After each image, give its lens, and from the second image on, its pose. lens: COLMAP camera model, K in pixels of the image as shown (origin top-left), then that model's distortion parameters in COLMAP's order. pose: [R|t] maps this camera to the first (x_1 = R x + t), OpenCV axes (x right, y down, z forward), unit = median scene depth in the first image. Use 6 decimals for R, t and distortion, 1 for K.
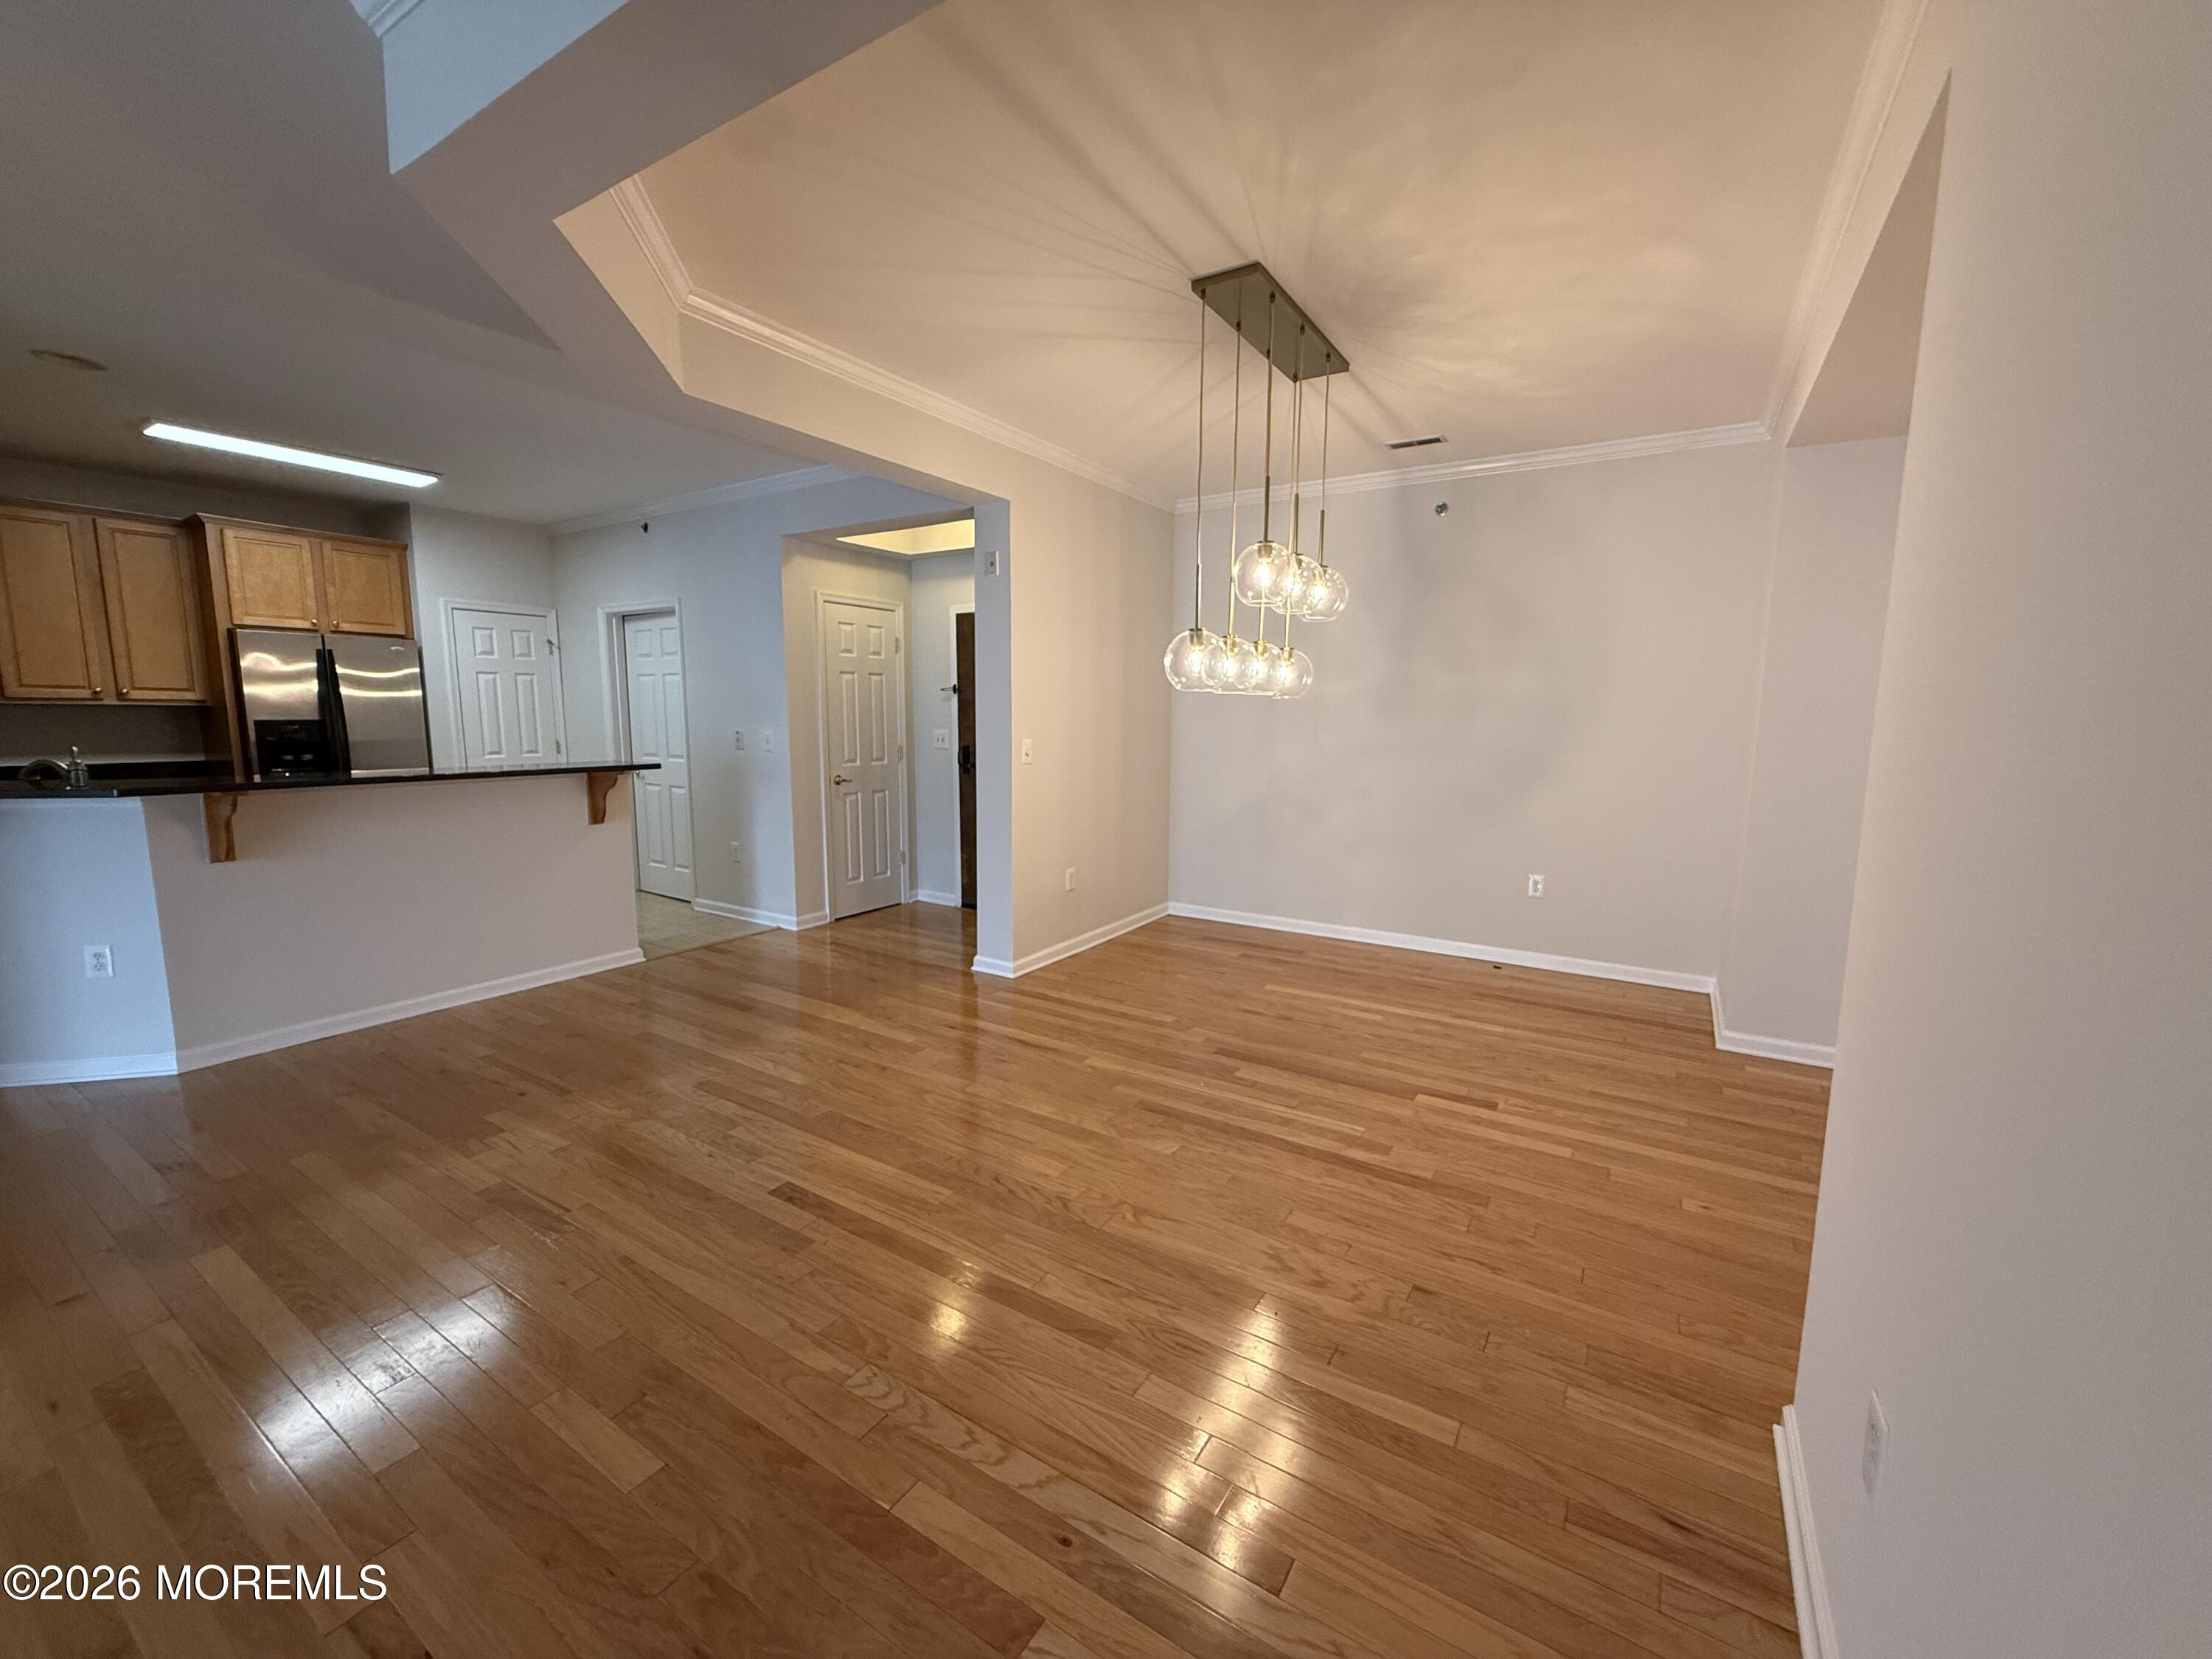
lens RADIAL K [[879.4, 0, 1105.2], [0, 879.4, 829.9], [0, 0, 1]] dist [-0.001366, 0.000535]
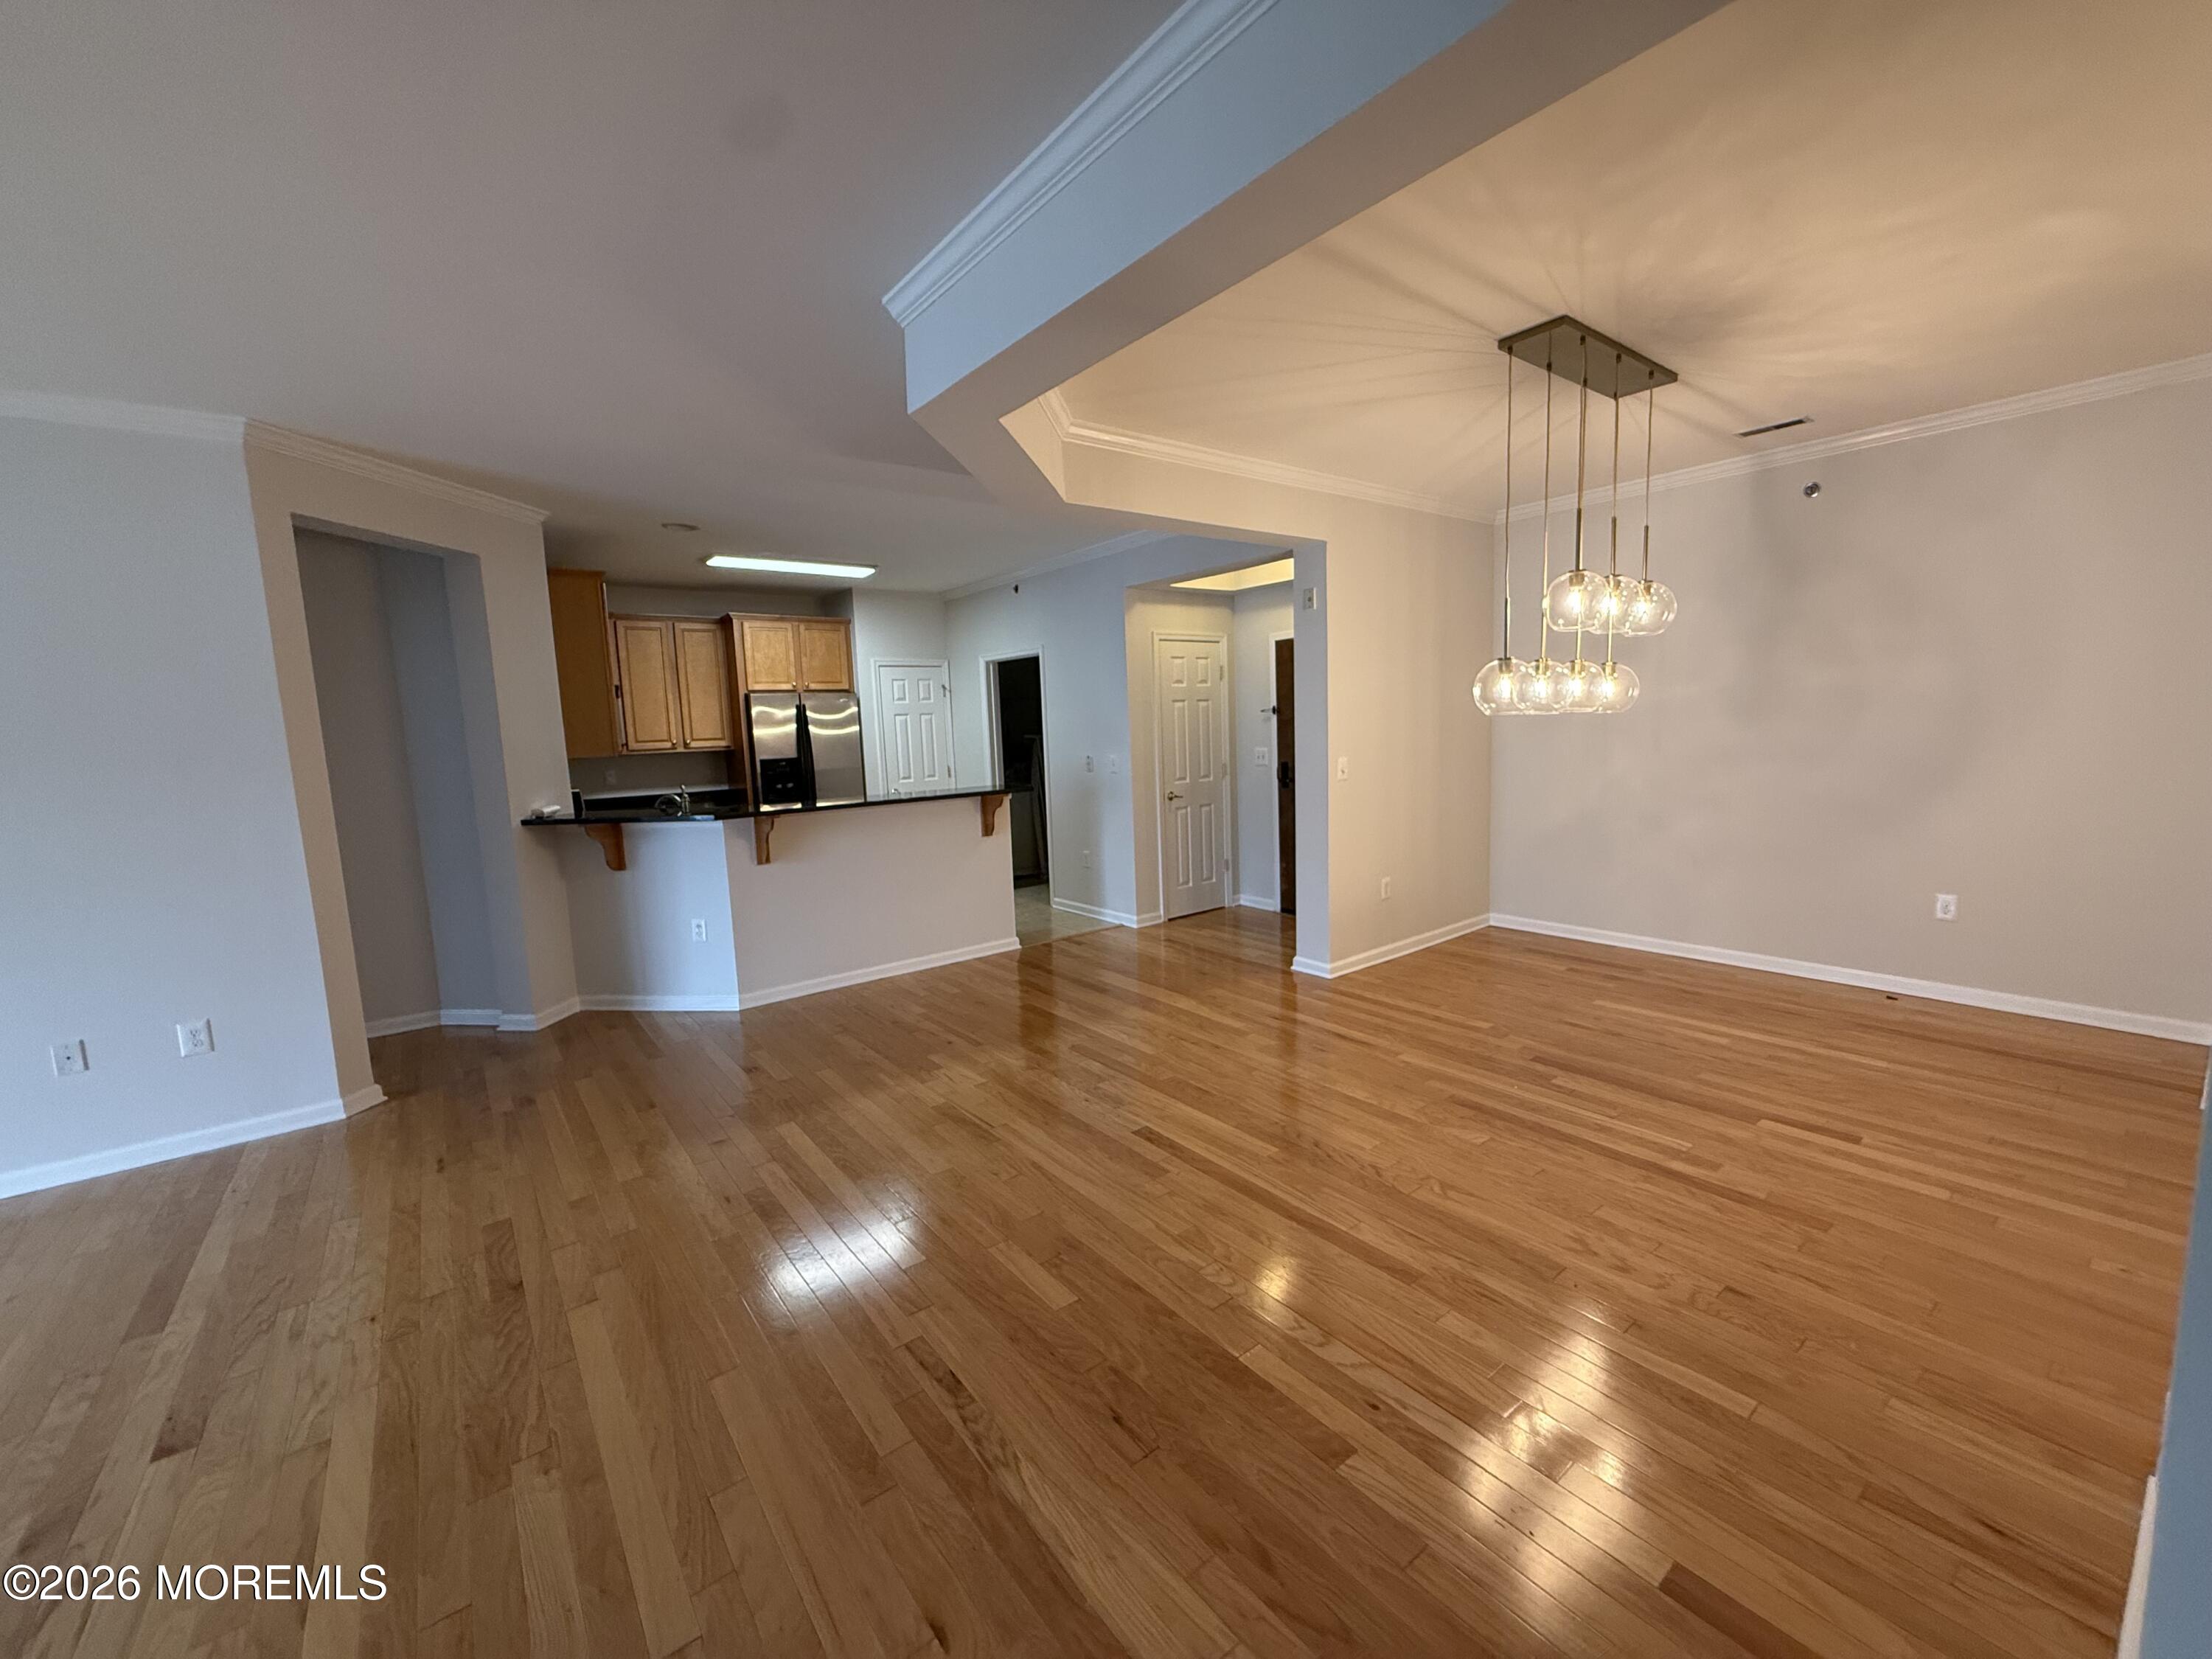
lens RADIAL K [[879.4, 0, 1104.6], [0, 879.4, 829.3], [0, 0, 1]] dist [-0.001366, 0.000535]
pose [[0.937926, -0.002433, -0.346827, 0.013373], [0.000031, 0.999976, -0.006931, -0.009898], [0.346836, 0.006490, 0.937903, -0.142620]]
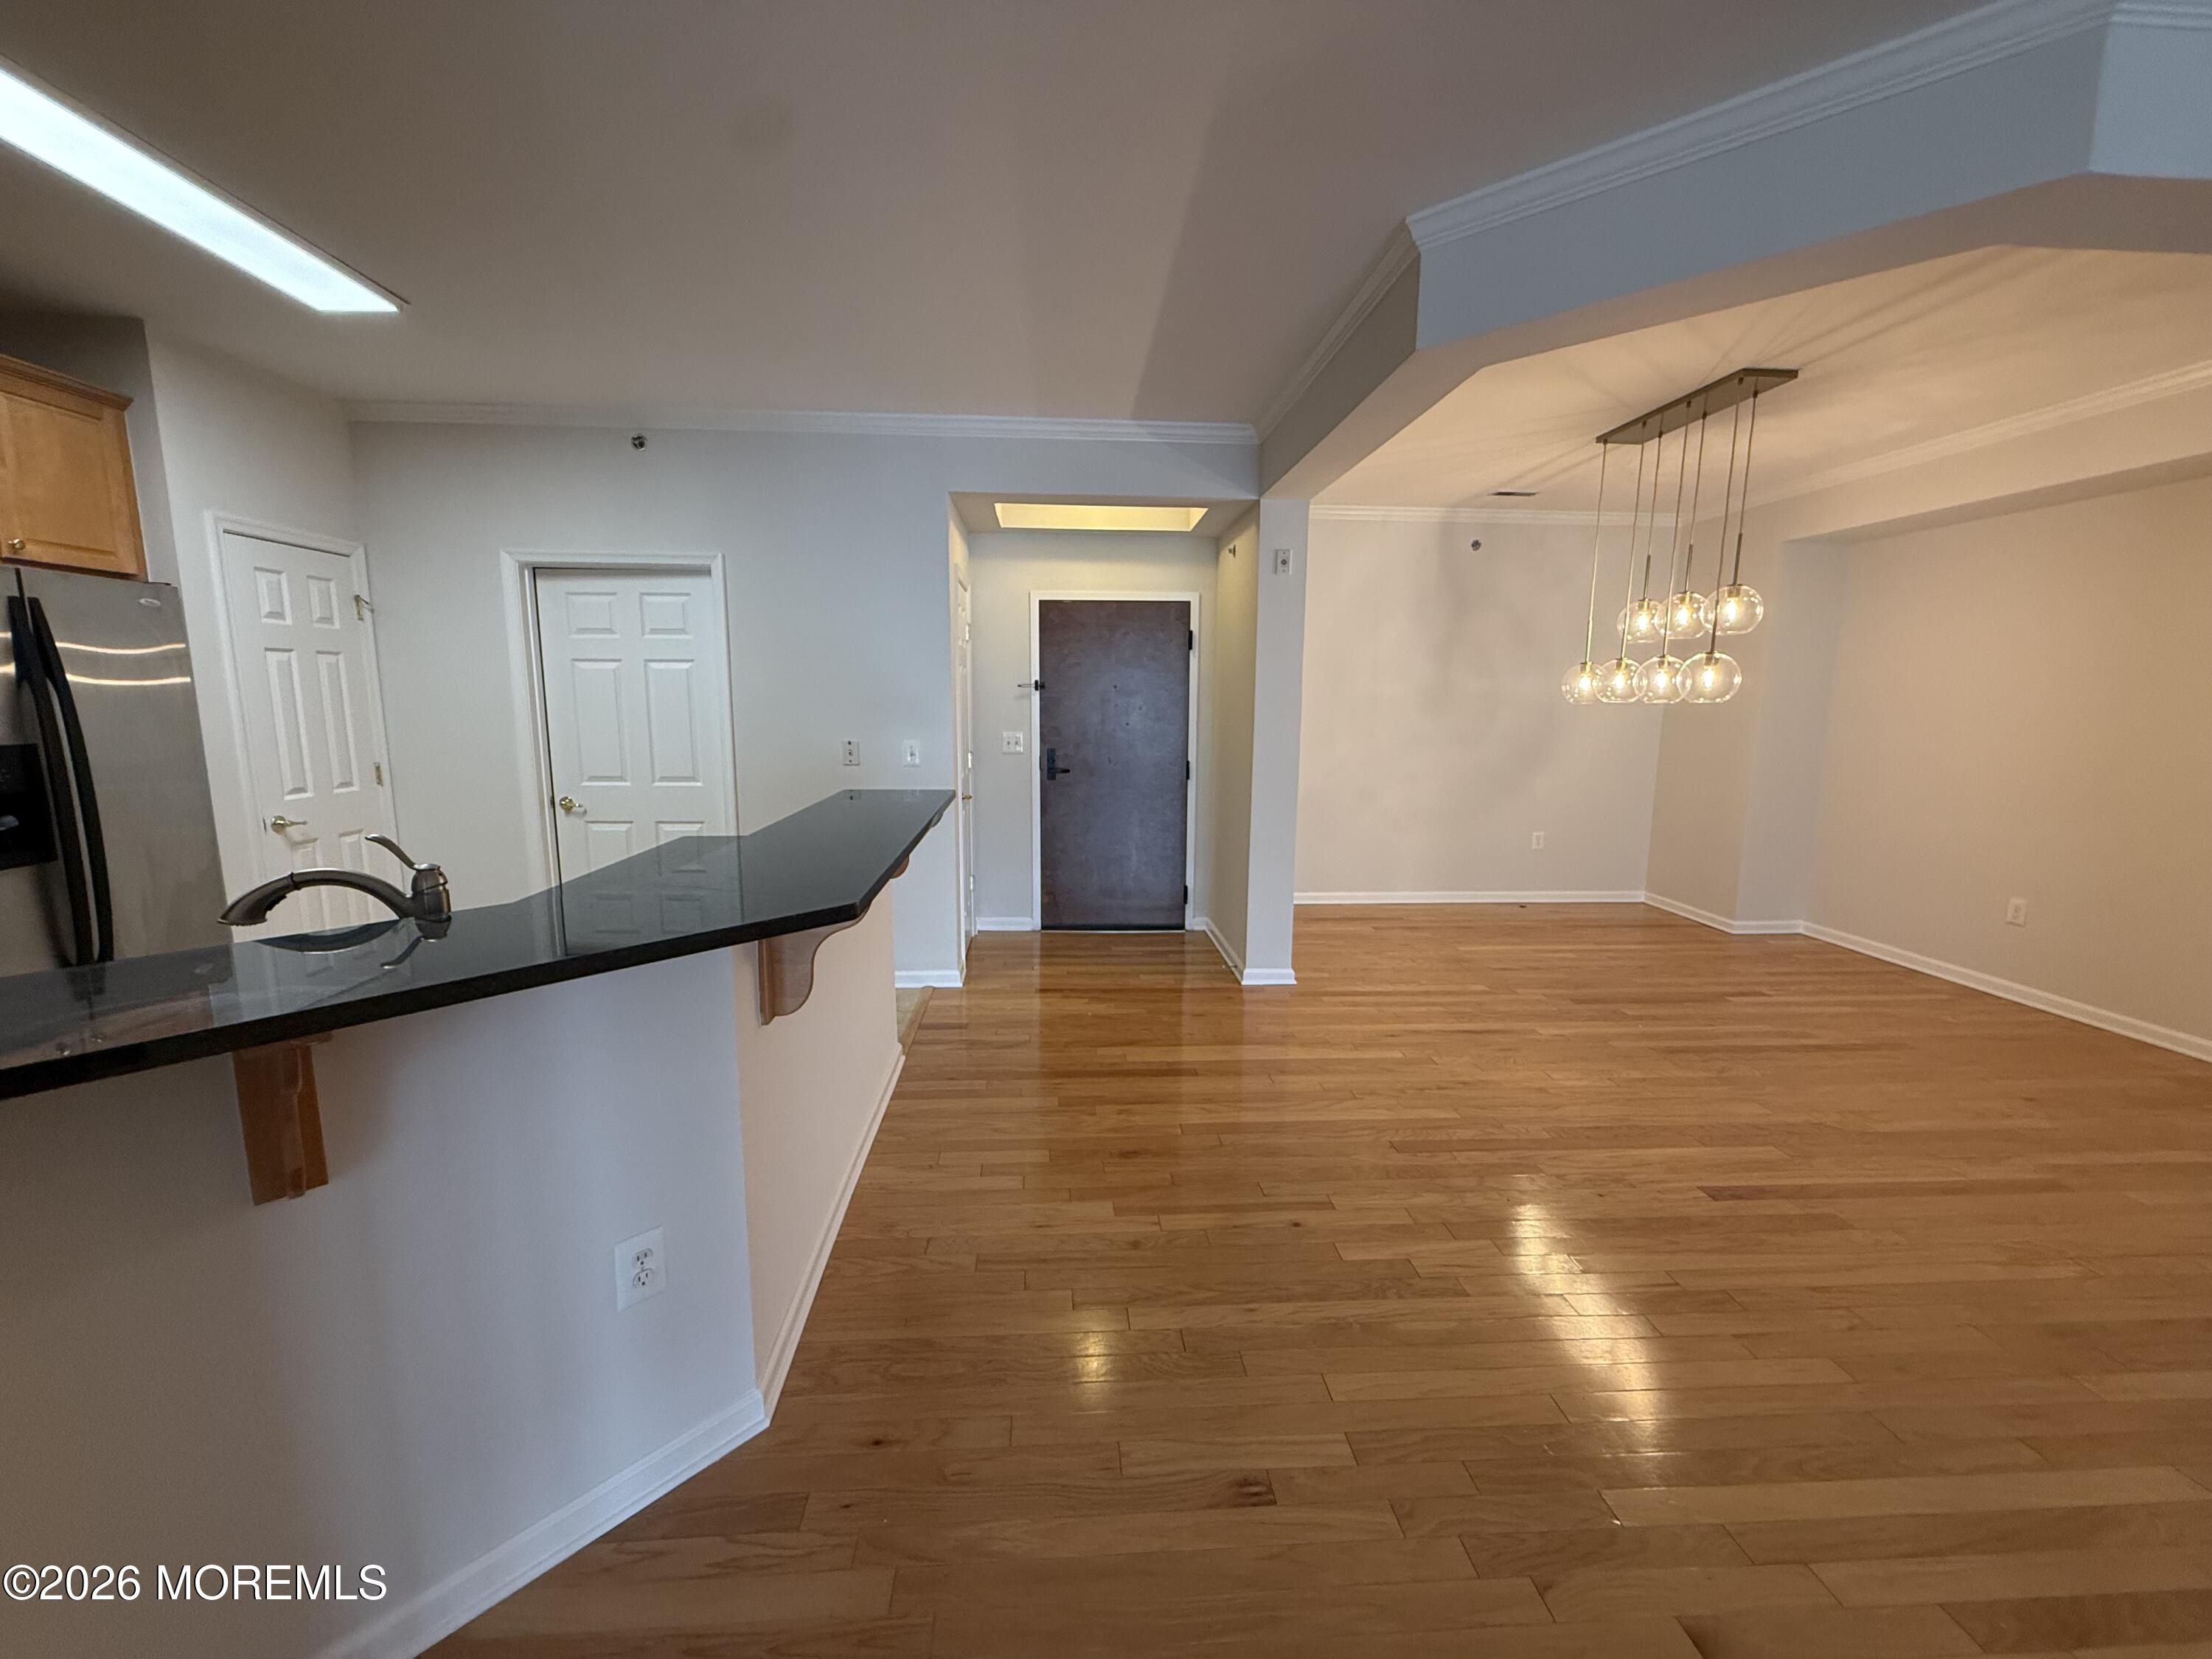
lens RADIAL K [[879.4, 0, 1101.9], [0, 879.4, 827.9], [0, 0, 1]] dist [-0.001366, 0.000535]
pose [[0.810481, -0.087585, 0.579181, -1.073809], [0.077135, 0.996106, 0.042693, -0.083650], [-0.580665, 0.010073, 0.814081, 0.407917]]
